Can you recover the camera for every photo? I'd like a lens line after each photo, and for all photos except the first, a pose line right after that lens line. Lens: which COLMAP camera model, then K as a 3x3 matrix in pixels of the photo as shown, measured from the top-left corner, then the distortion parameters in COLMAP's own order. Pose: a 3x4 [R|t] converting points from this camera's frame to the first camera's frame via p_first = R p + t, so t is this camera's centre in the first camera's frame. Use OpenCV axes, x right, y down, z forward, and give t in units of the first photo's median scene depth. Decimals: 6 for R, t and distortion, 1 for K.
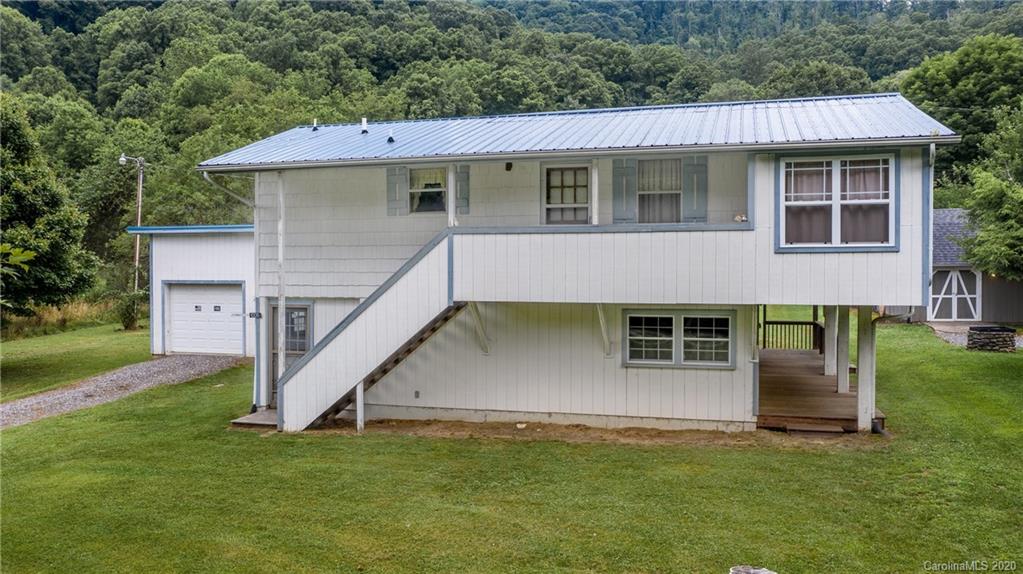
lens RADIAL K [[819.2, 0, 512.0], [0, 819.2, 283.8], [0, 0, 1]] dist [-0.005333, 0.006972]
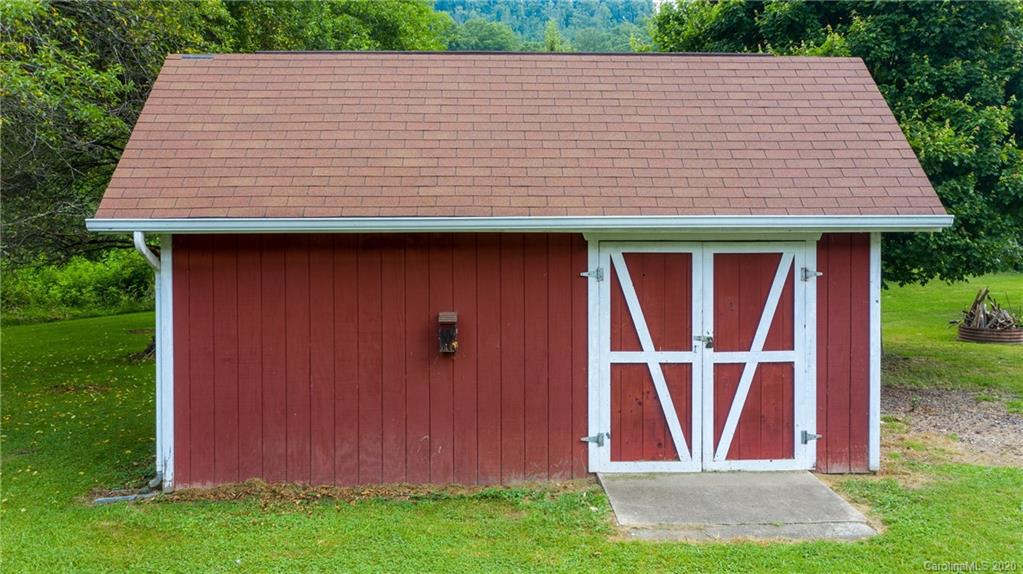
lens RADIAL K [[817.5, 0, 514.1], [0, 817.5, 286.3], [0, 0, 1]] dist [-0.005471, 0.005025]
pose [[0.955378, -0.003937, 0.295359, -0.755971], [0.005775, 0.999969, -0.005348, 0.006204], [-0.295328, 0.006815, 0.955371, 2.172203]]
